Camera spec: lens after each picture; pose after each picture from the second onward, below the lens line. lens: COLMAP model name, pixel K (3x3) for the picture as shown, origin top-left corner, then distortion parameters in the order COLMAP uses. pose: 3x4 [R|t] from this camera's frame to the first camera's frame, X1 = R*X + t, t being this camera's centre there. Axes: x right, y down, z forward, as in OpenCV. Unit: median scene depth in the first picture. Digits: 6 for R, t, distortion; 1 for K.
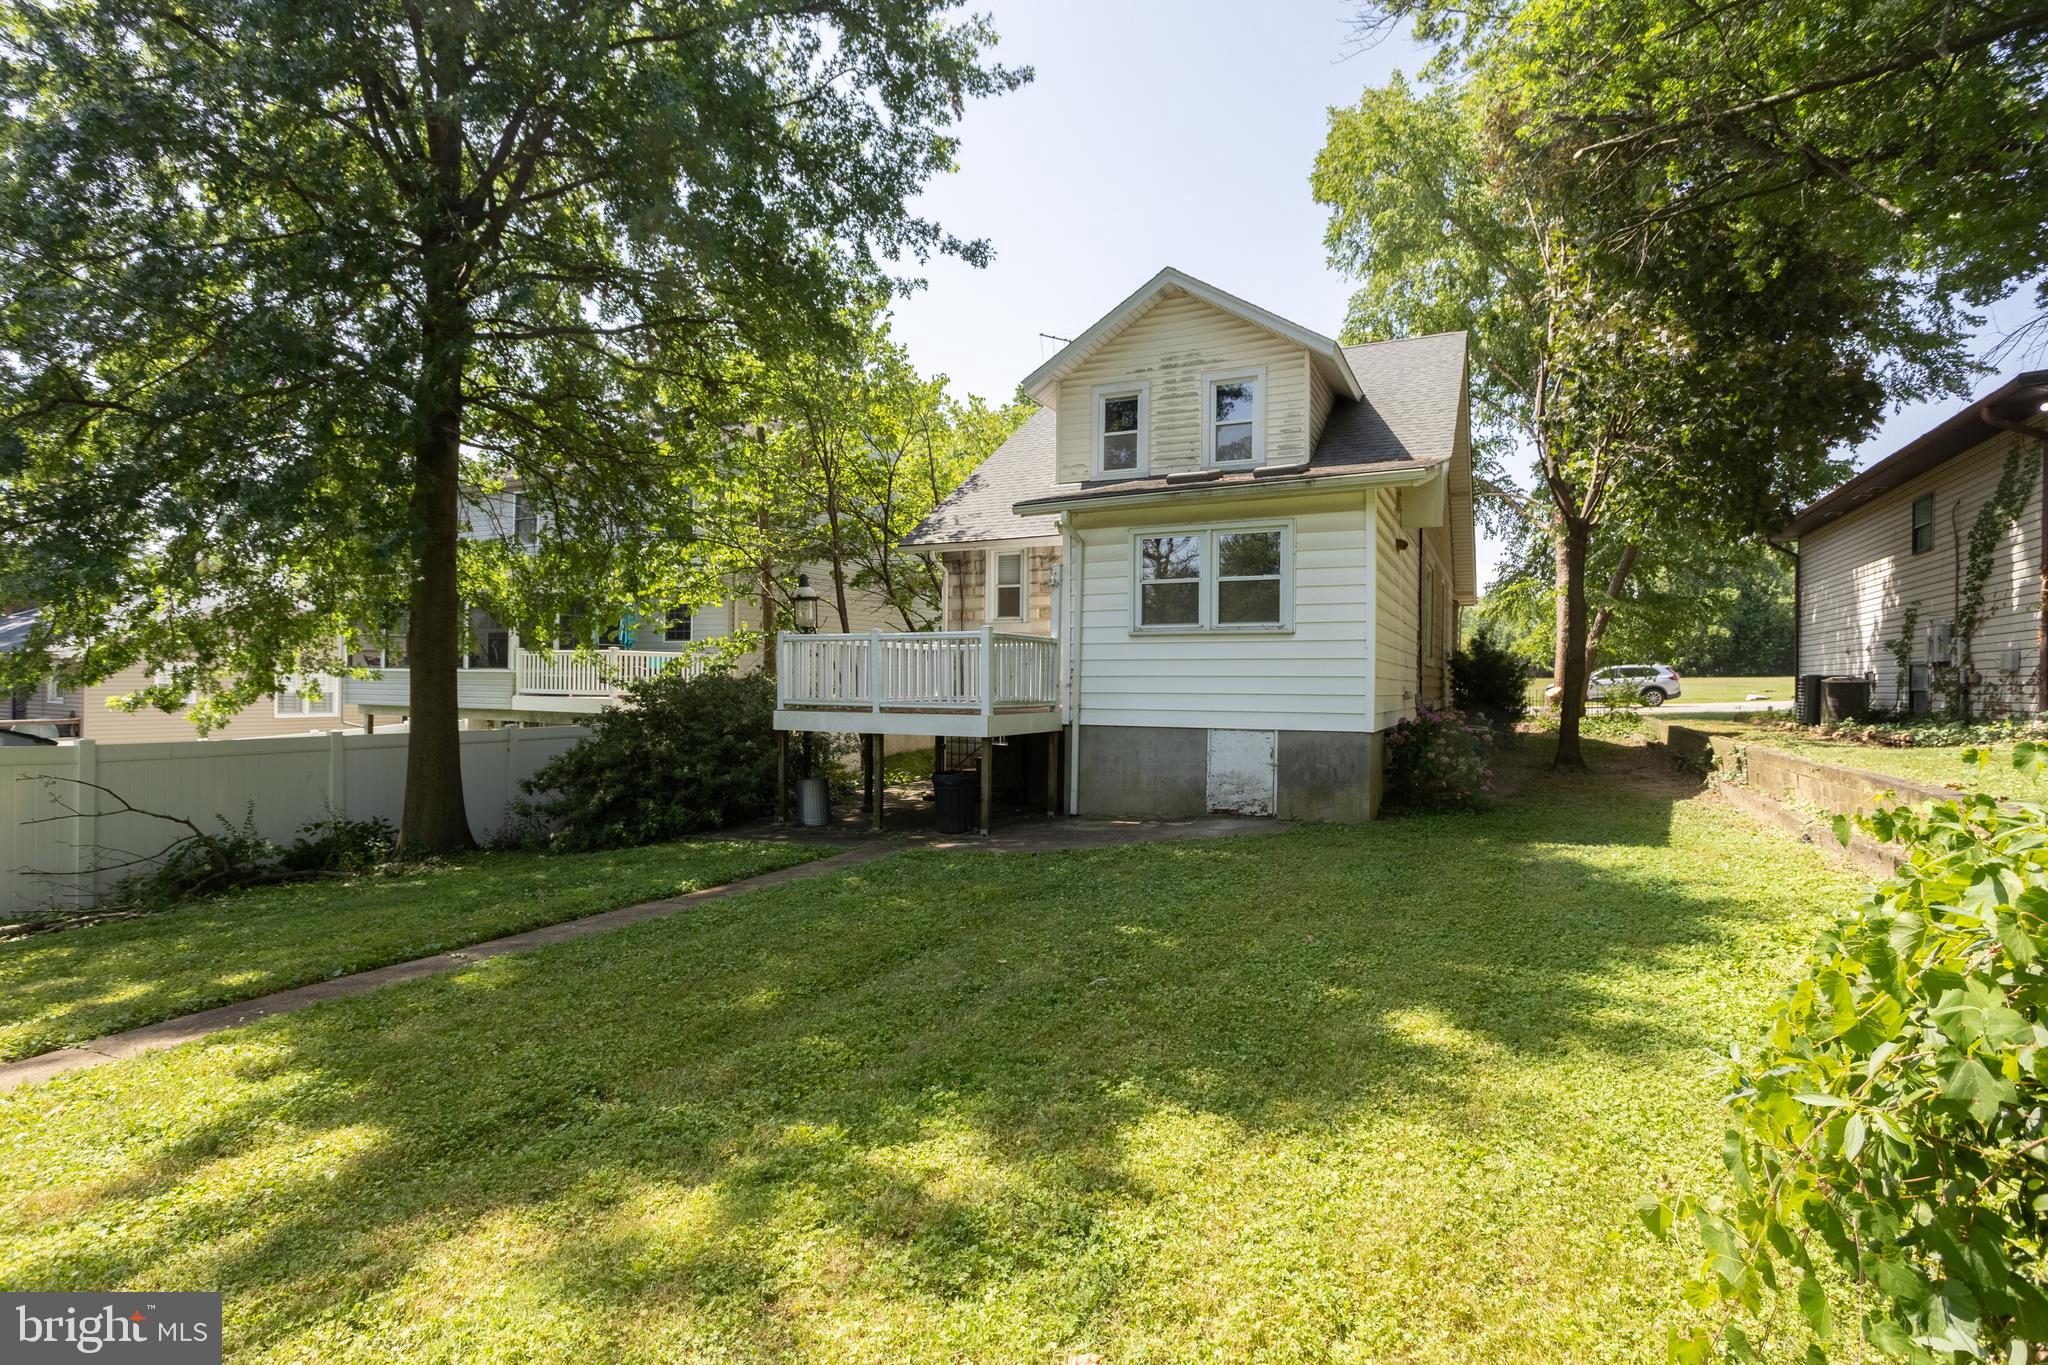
lens RADIAL K [[990.0, 0, 1024.0], [0, 990.0, 682.5], [0, 0, 1]] dist [-0.026411, 0.000126]
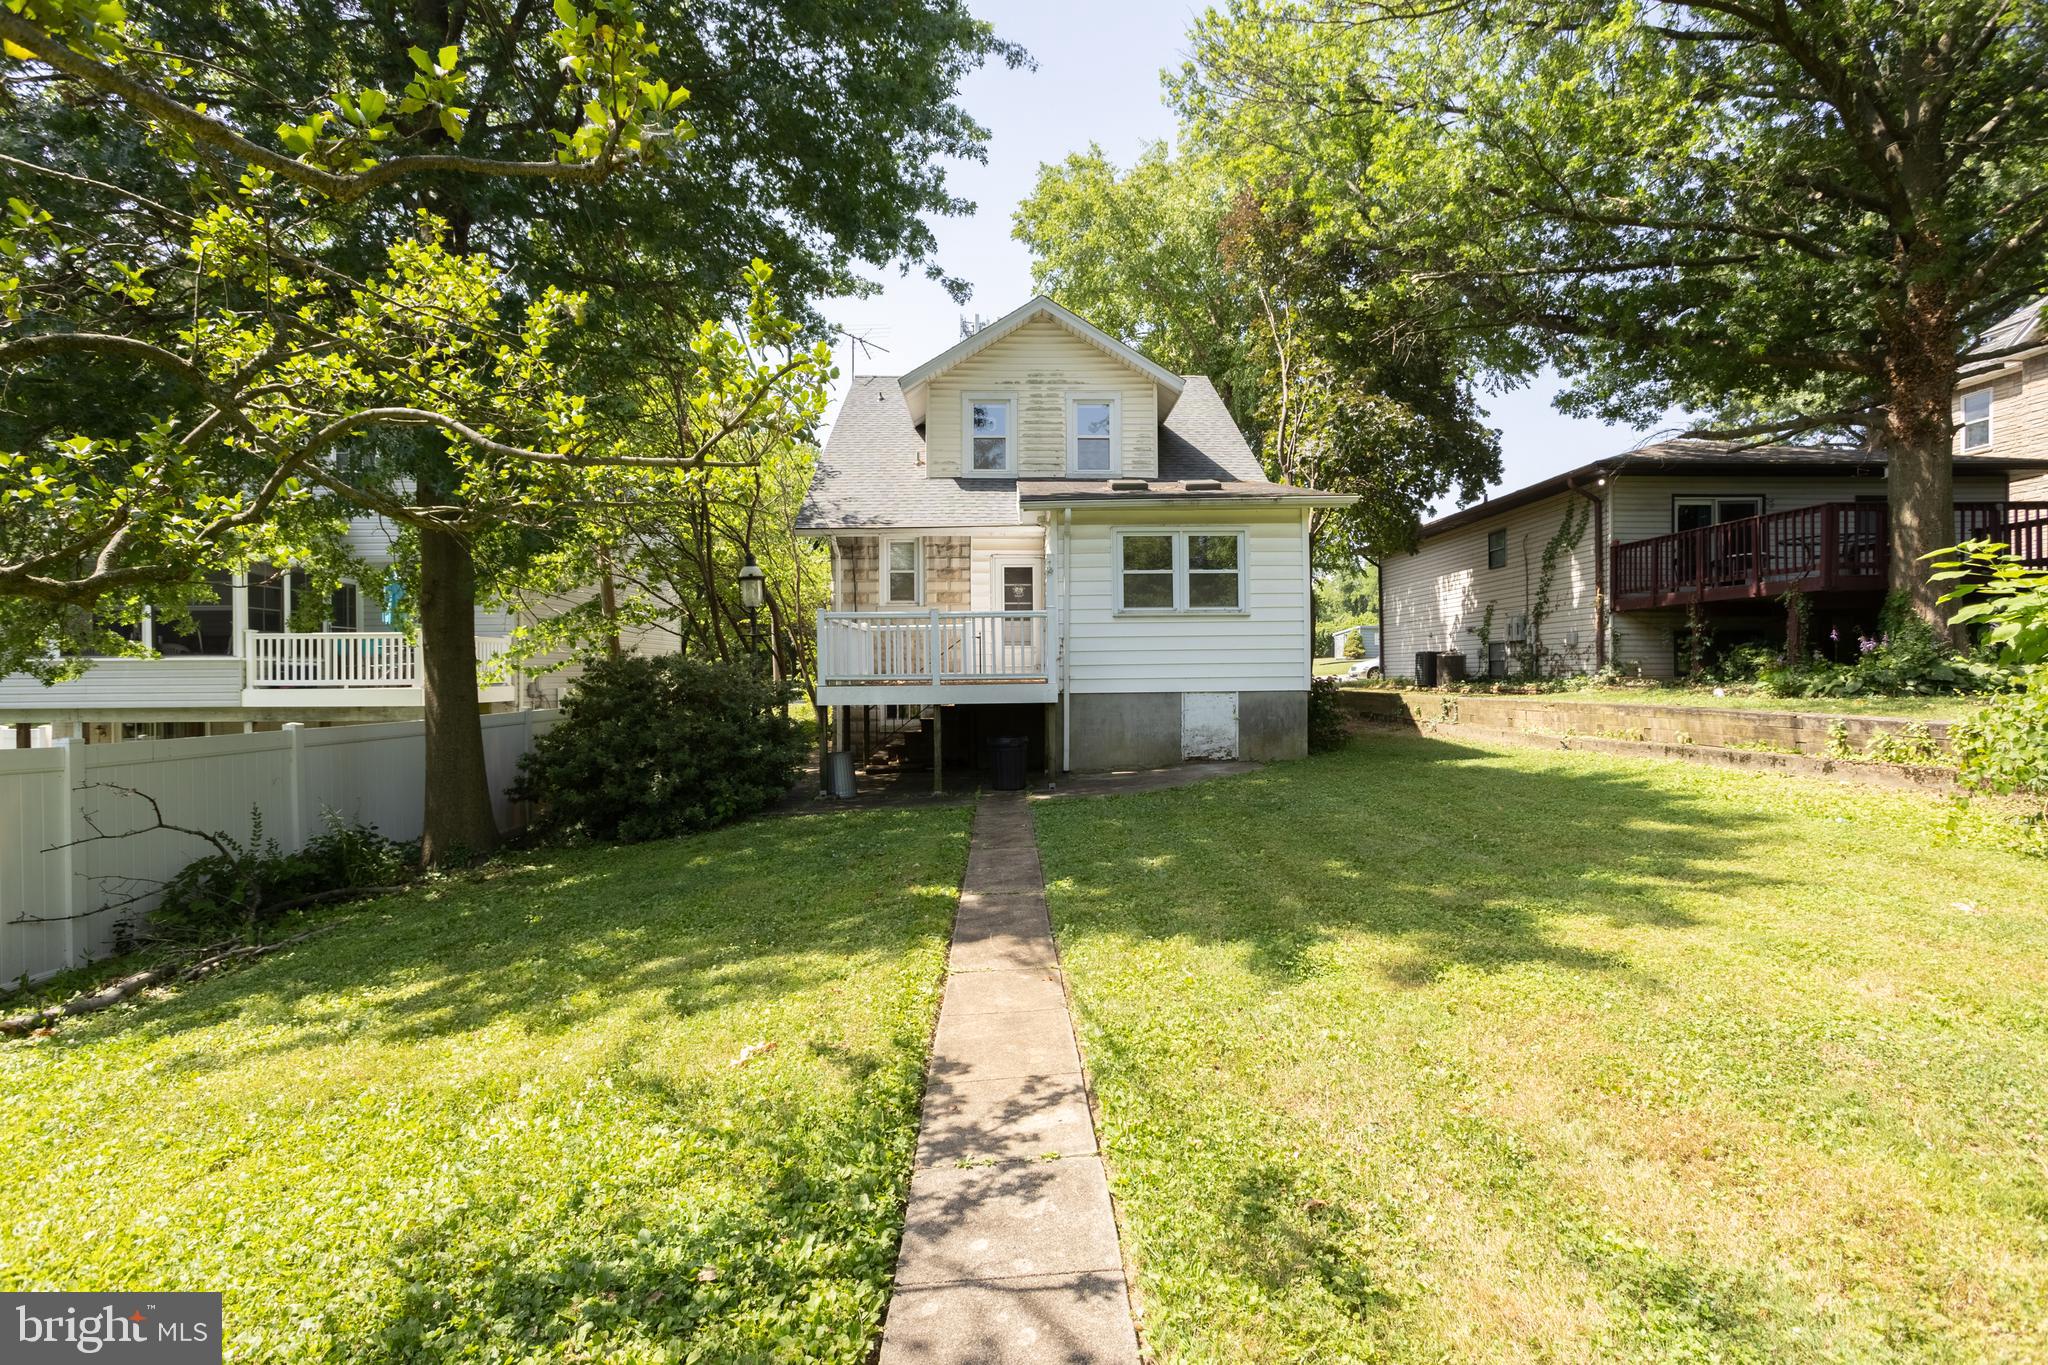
lens RADIAL K [[969.1, 0, 1024.0], [0, 969.1, 682.5], [0, 0, 1]] dist [-0.016626, 0.000004]
pose [[0.884978, -0.020156, 0.465196, -0.521022], [0.017071, 0.999795, 0.010845, 0.017073], [-0.465319, -0.001656, 0.885141, 0.022160]]
